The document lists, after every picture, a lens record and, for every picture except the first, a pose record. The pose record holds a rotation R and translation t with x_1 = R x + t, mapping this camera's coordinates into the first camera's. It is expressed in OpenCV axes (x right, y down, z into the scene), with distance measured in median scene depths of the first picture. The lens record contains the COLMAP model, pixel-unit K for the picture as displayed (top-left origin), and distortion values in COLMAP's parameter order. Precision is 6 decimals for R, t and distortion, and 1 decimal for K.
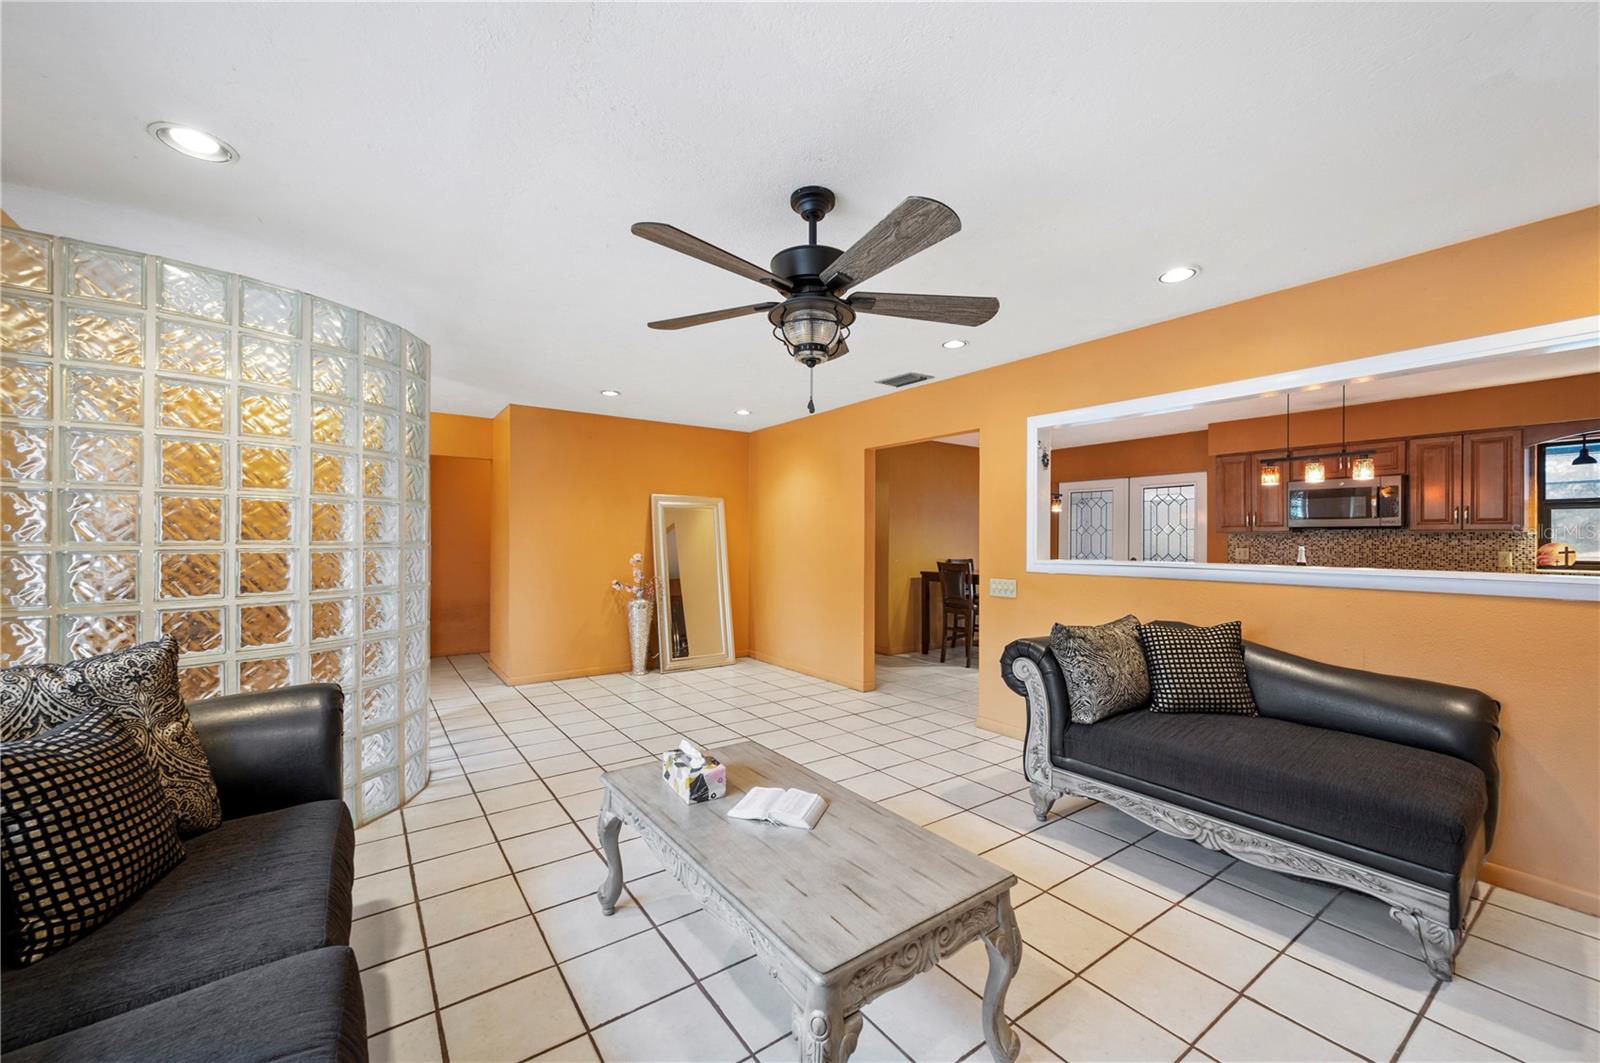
lens RADIAL K [[620.6, 0, 803.6], [0, 620.6, 537.5], [0, 0, 1]] dist [0.000201, 0.000237]
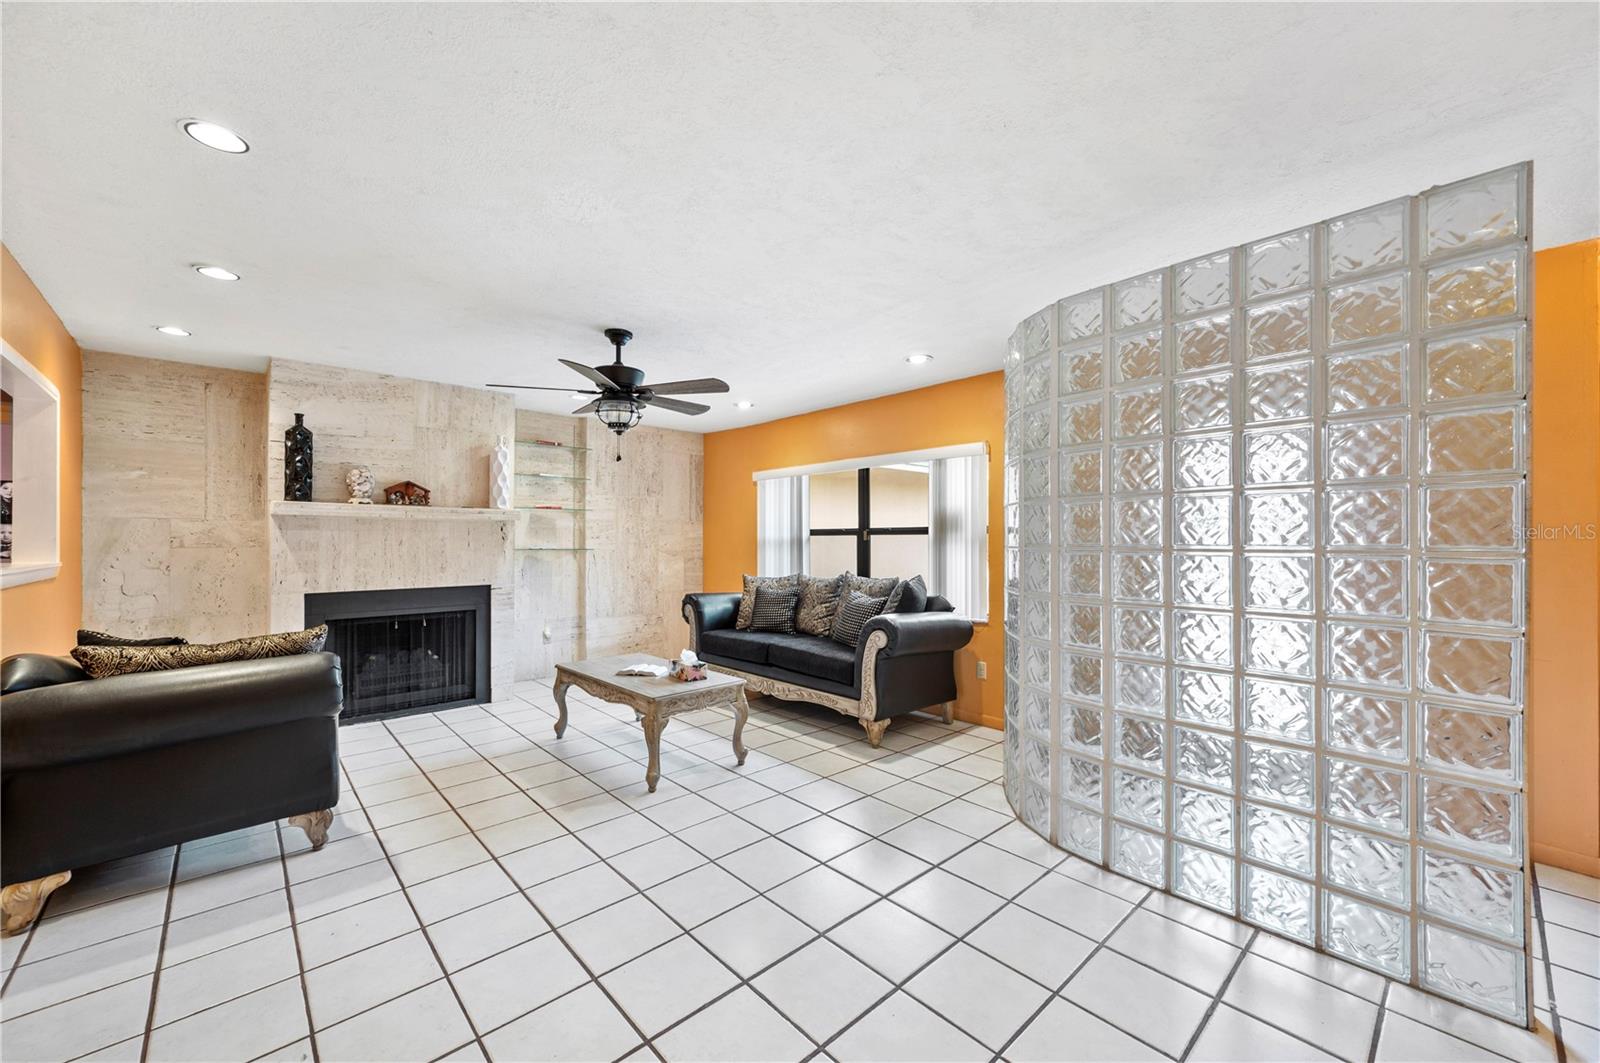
lens RADIAL K [[620.6, 0, 803.6], [0, 620.6, 537.5], [0, 0, 1]] dist [0.000201, 0.000237]
pose [[-0.992467, -0.005913, -0.122371, -0.122853], [-0.005288, 0.999971, -0.005433, 0.002234], [0.122399, -0.004745, -0.992470, 1.208215]]
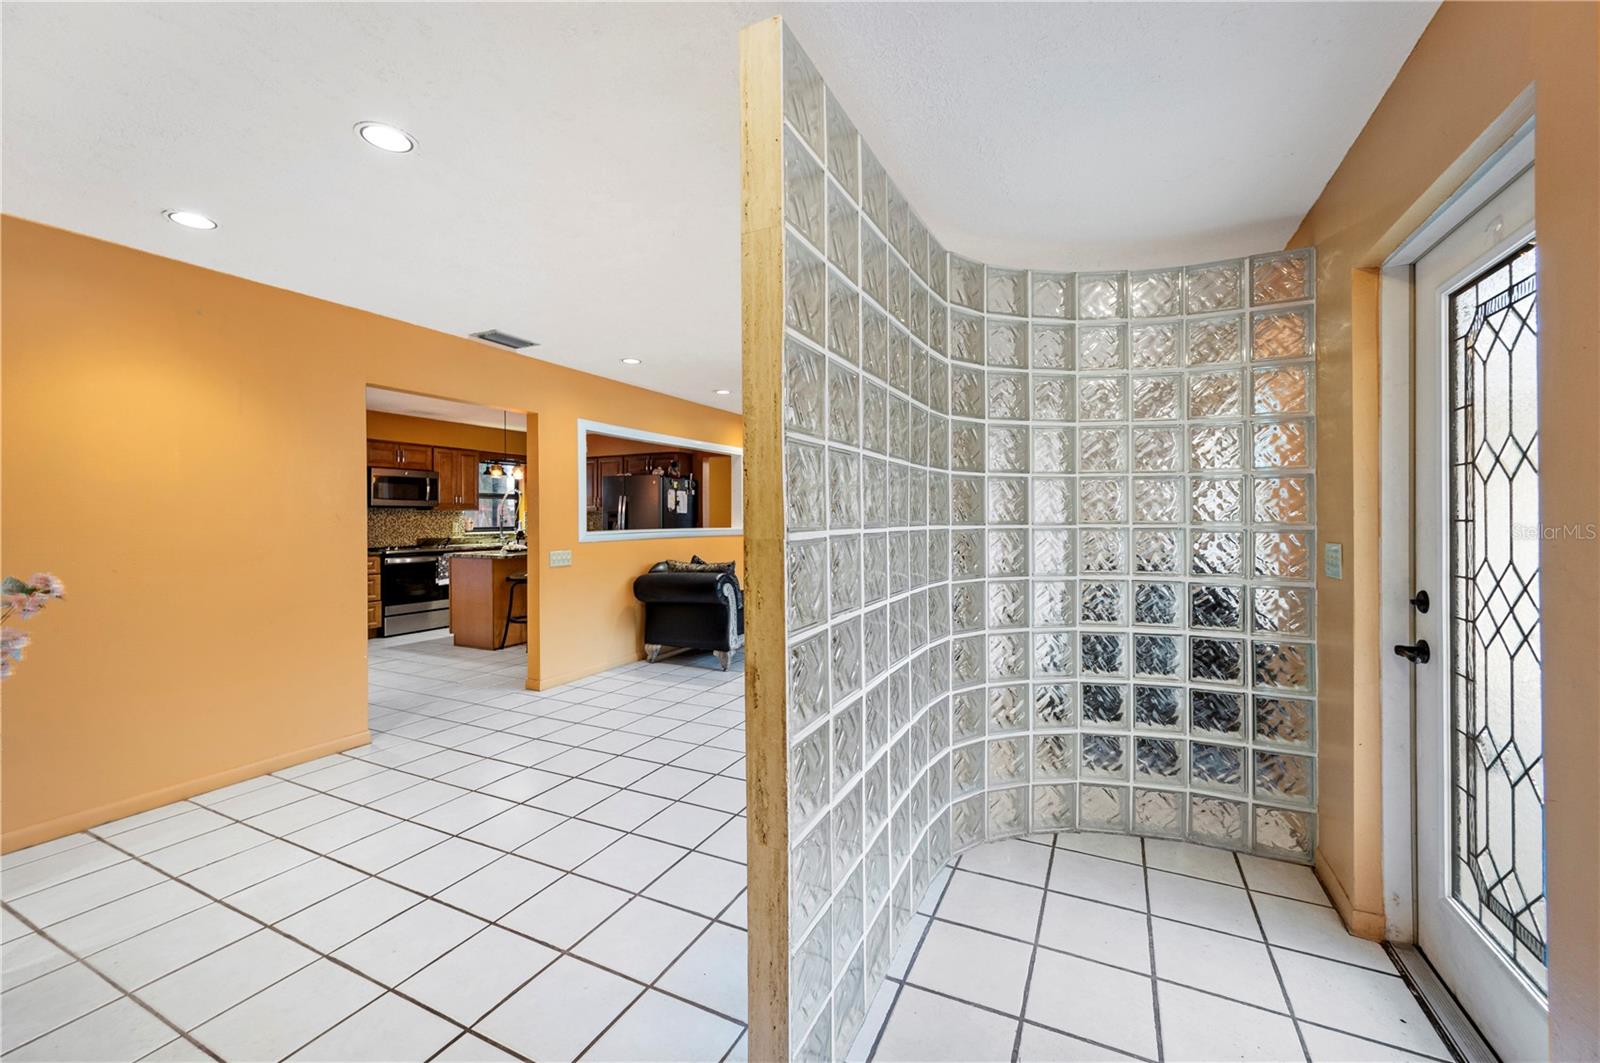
lens RADIAL K [[628.0, 0, 805.5], [0, 628.0, 519.9], [0, 0, 1]] dist [0.000944, 0.000044]
pose [[-0.479882, -0.008781, 0.877289, -0.813443], [-0.003267, 0.999961, 0.008221, -0.002098], [-0.877327, 0.001079, -0.479891, 1.021949]]
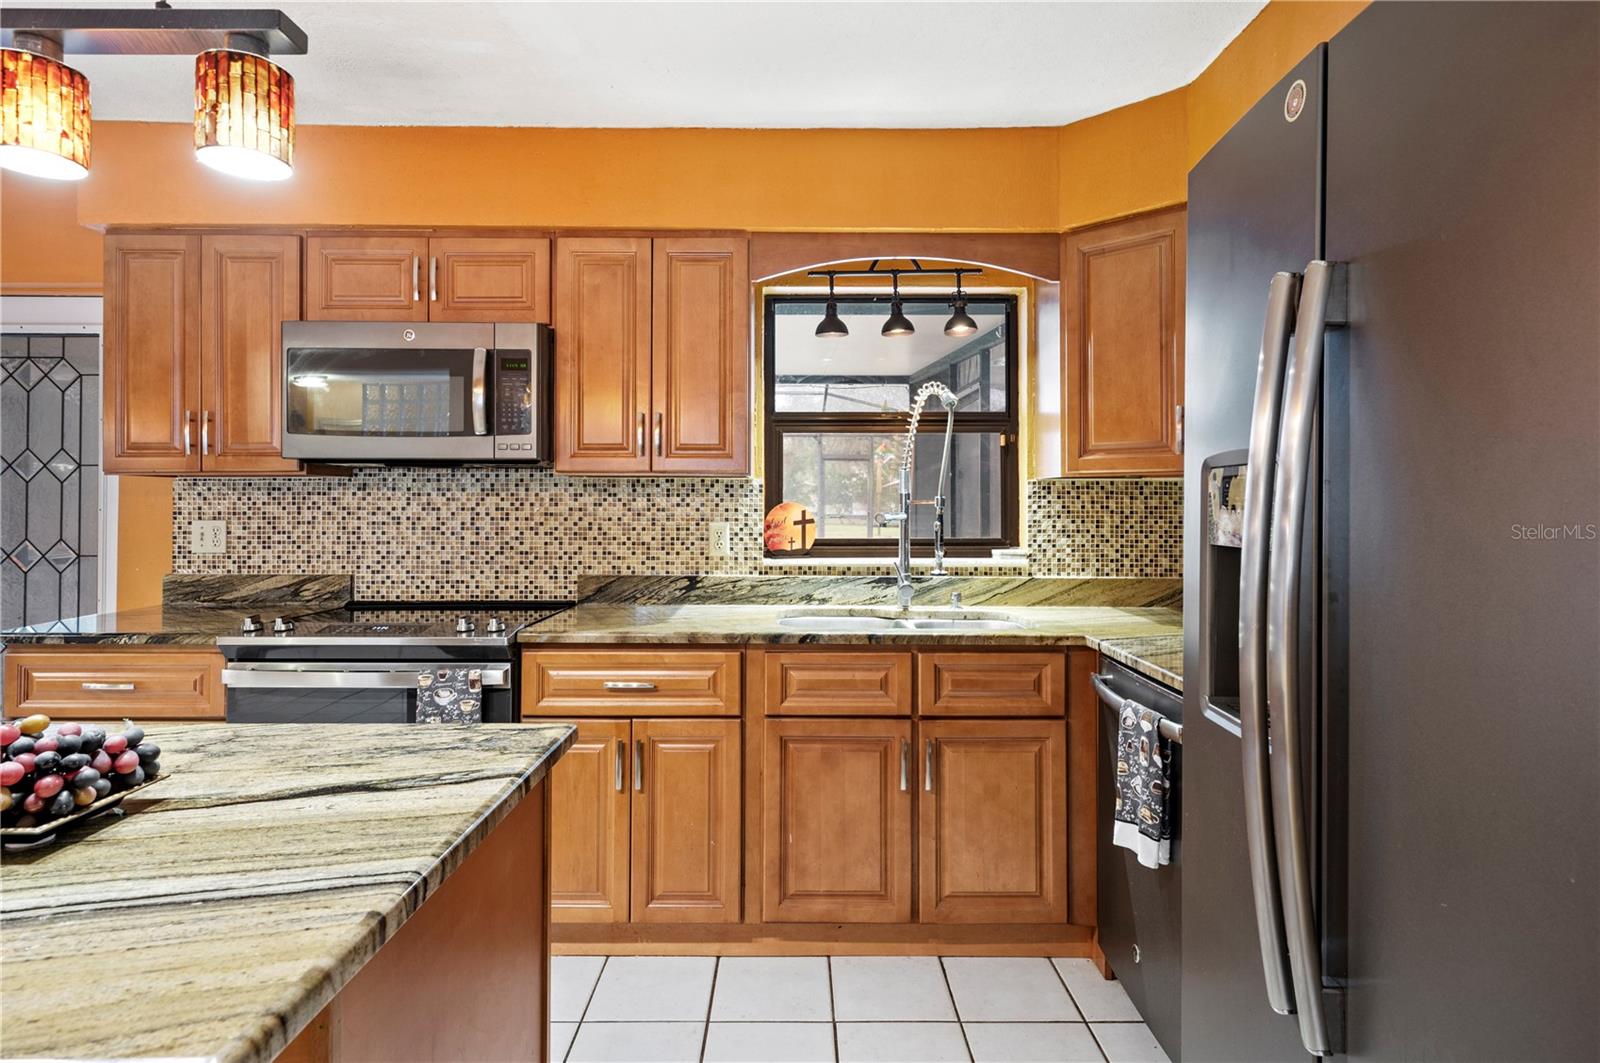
lens RADIAL K [[851.7, 0, 803.7], [0, 851.7, 488.6], [0, 0, 1]] dist [0.009861, -0.000094]
pose [[0.574899, 0.007616, 0.818189, 0.685181], [-0.002181, 0.999967, -0.007775, 0.003177], [-0.818222, 0.002685, 0.574897, 0.618280]]
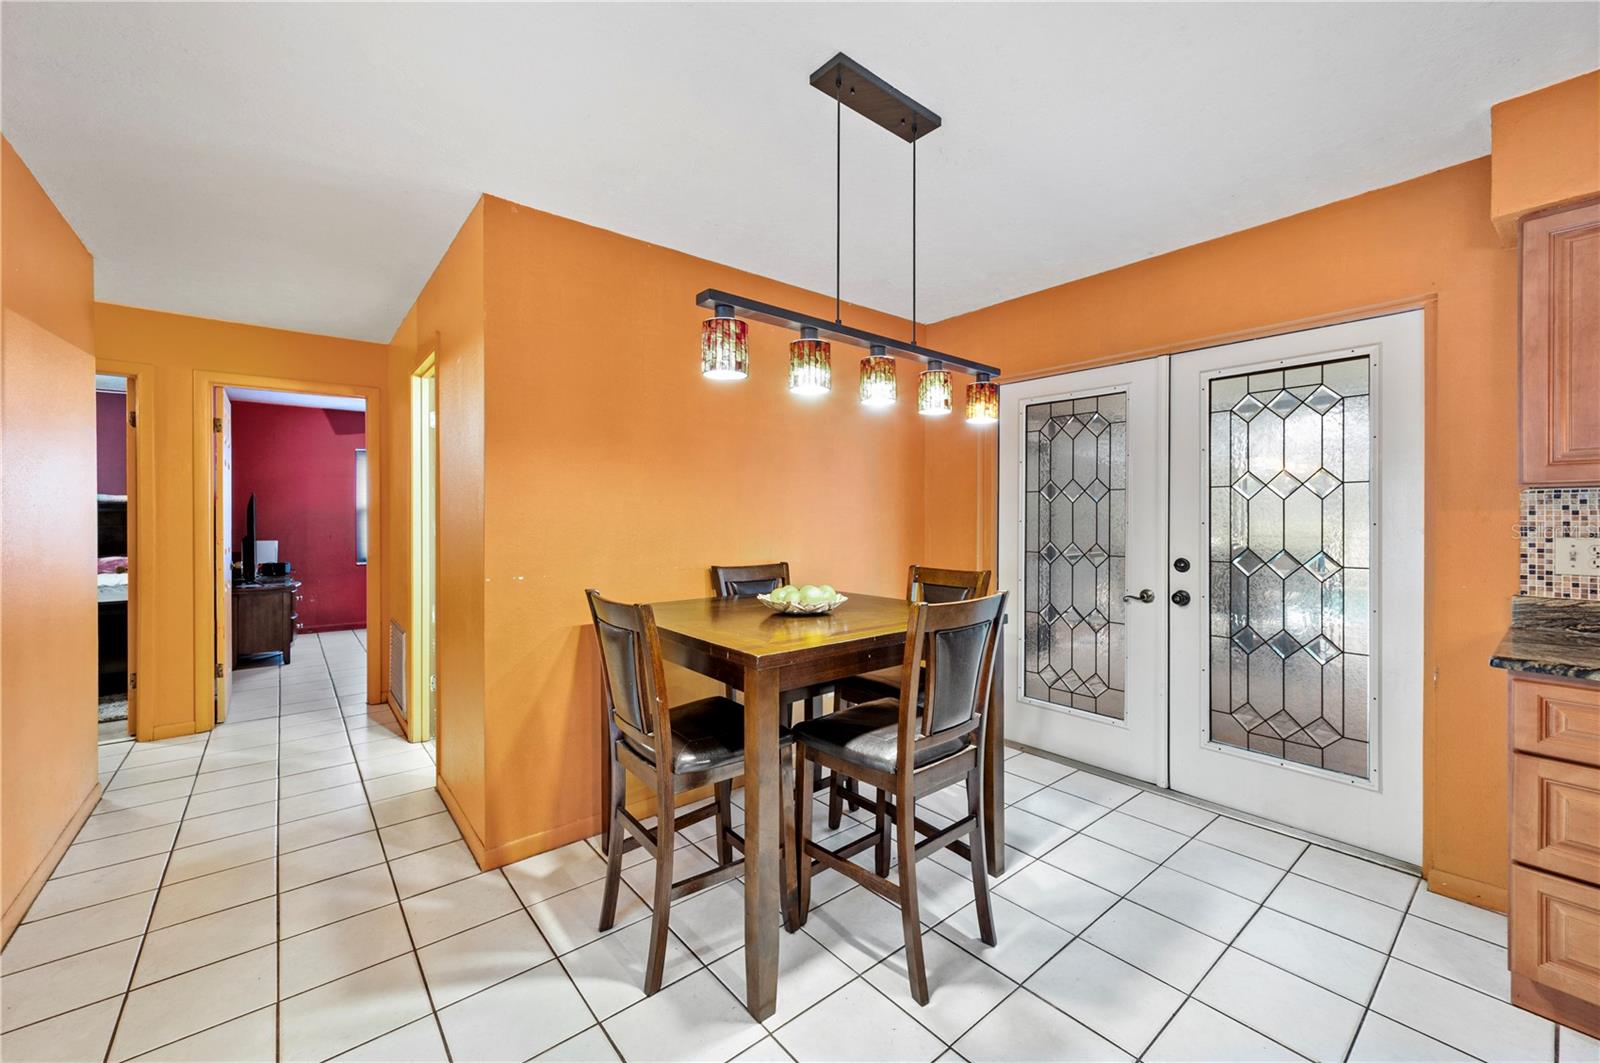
lens RADIAL K [[632.7, 0, 807.8], [0, 632.7, 519.1], [0, 0, 1]] dist [0.003439, 0.000515]
pose [[0.997238, -0.004918, 0.074113, 0.420908], [0.004270, 0.999951, 0.008891, 0.004985], [-0.074154, -0.008550, 0.997210, 0.975443]]
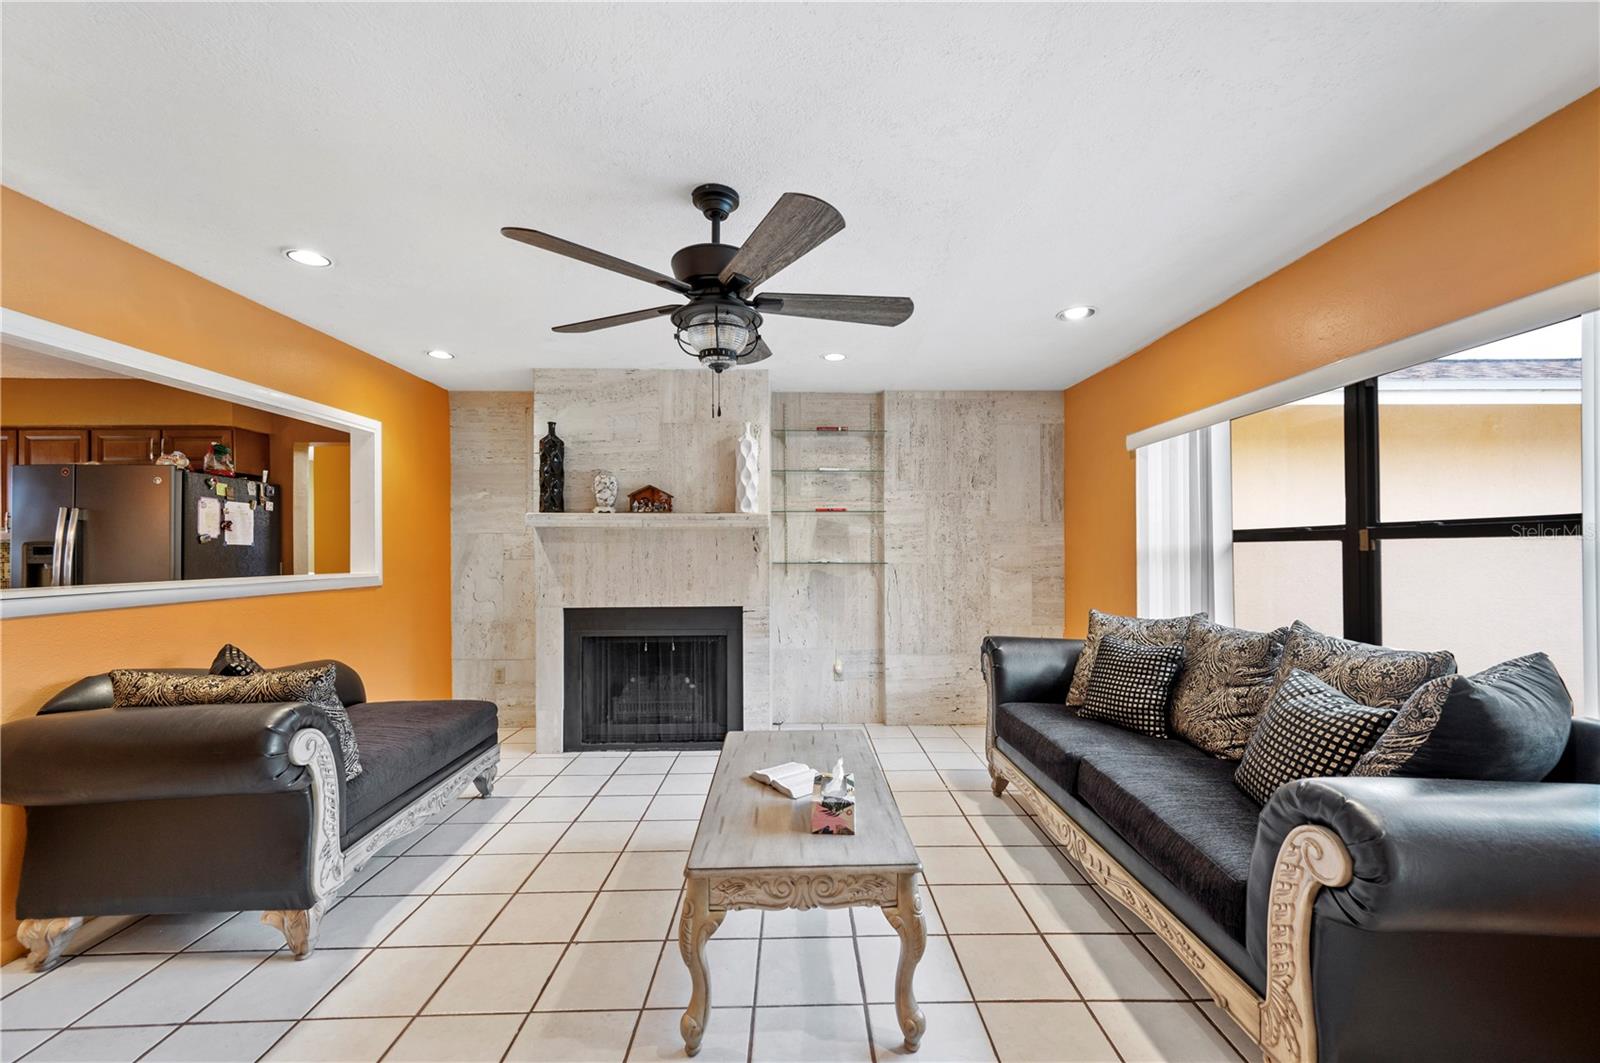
lens RADIAL K [[630.1, 0, 800.3], [0, 630.1, 546.5], [0, 0, 1]] dist [0.004081, 0.000366]
pose [[-0.823128, 0.001088, 0.567855, -0.289160], [-0.000376, 0.999997, -0.002461, -0.001598], [-0.567856, -0.002239, -0.823125, 0.772711]]
